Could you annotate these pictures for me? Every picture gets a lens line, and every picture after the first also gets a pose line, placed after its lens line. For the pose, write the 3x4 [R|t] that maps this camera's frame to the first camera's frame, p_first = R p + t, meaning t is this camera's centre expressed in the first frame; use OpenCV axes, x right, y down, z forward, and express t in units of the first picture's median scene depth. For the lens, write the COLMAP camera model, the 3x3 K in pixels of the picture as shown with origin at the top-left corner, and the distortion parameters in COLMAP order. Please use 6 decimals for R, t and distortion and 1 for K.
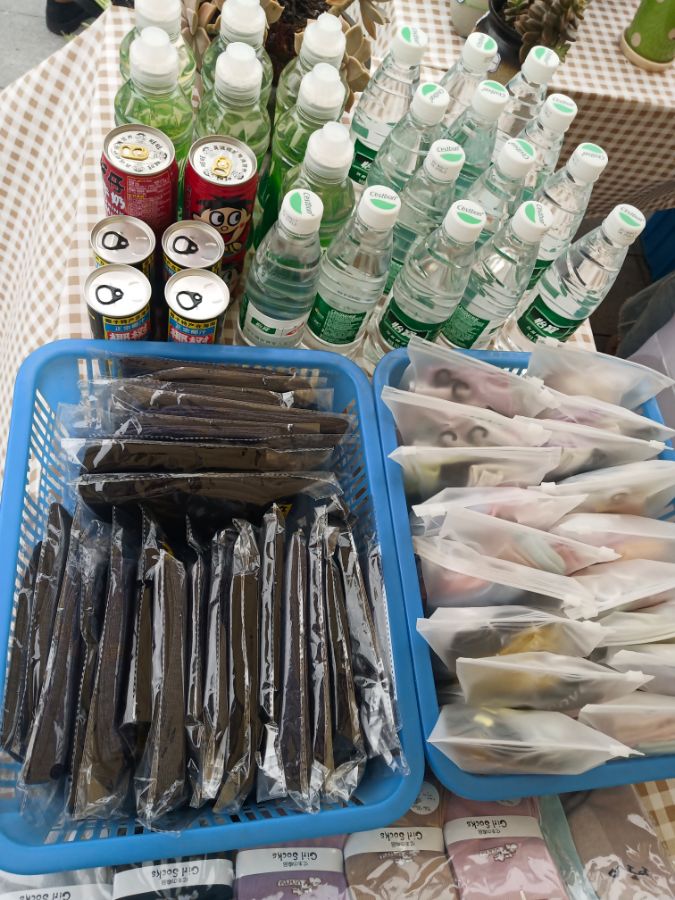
lens RADIAL K [[717.3, 0, 337.5], [0, 717.3, 450.0], [0, 0, 1]] dist [-0.050026, 0.115143]
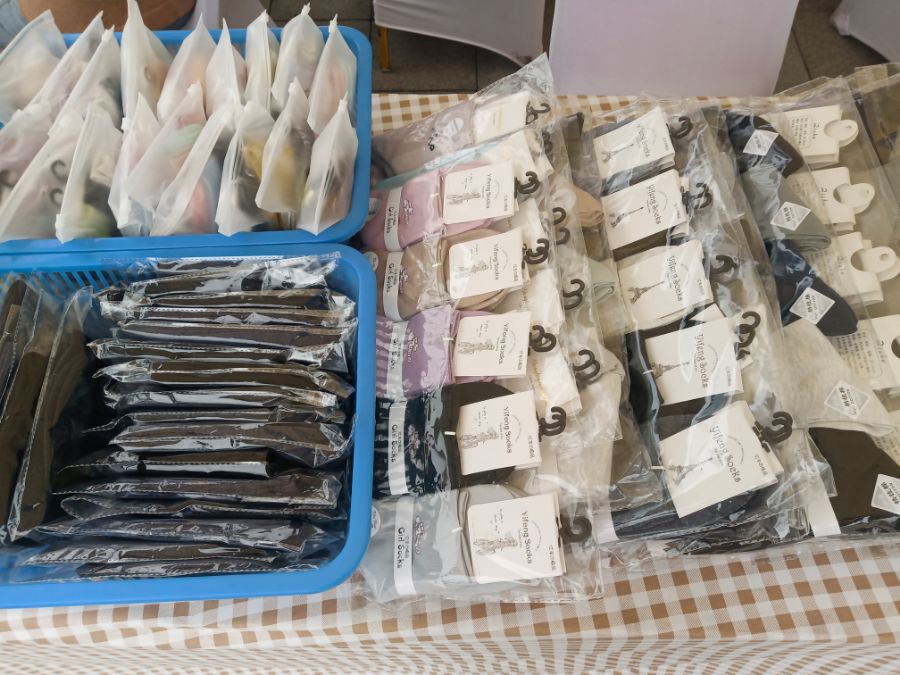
lens RADIAL K [[717.3, 0, 450.0], [0, 717.3, 337.5], [0, 0, 1]] dist [-0.050026, 0.115143]
pose [[0.064944, -0.955052, 0.289236, -0.362150], [0.901980, 0.180171, 0.392391, 0.149668], [-0.426866, 0.235402, 0.873139, -0.131677]]
